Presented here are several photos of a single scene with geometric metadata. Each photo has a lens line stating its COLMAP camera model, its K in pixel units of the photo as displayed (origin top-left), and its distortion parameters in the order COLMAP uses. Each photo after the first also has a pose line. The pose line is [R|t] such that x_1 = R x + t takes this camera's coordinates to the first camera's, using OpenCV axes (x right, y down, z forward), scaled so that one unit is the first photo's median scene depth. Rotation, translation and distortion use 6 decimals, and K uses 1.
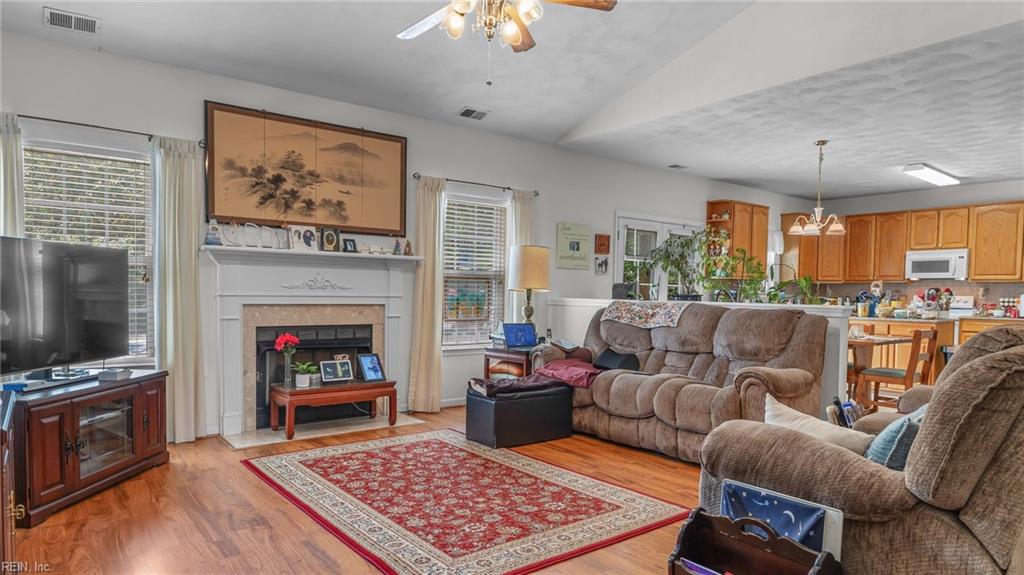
lens RADIAL K [[626.5, 0, 527.0], [0, 626.5, 317.1], [0, 0, 1]] dist [-0.000832, -0.000103]
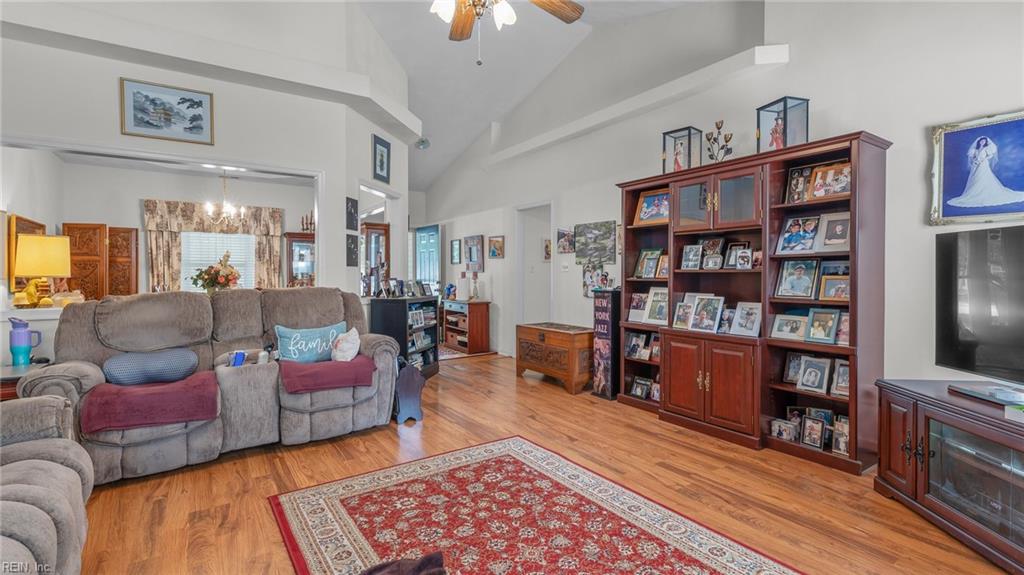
lens RADIAL K [[456.3, 0, 511.8], [0, 456.3, 276.5], [0, 0, 1]] dist [0.001326, 0.000136]
pose [[-0.996768, -0.012032, 0.079423, -0.113508], [-0.008700, 0.999073, 0.042168, -0.051889], [-0.079857, 0.041340, -0.995949, 1.135044]]
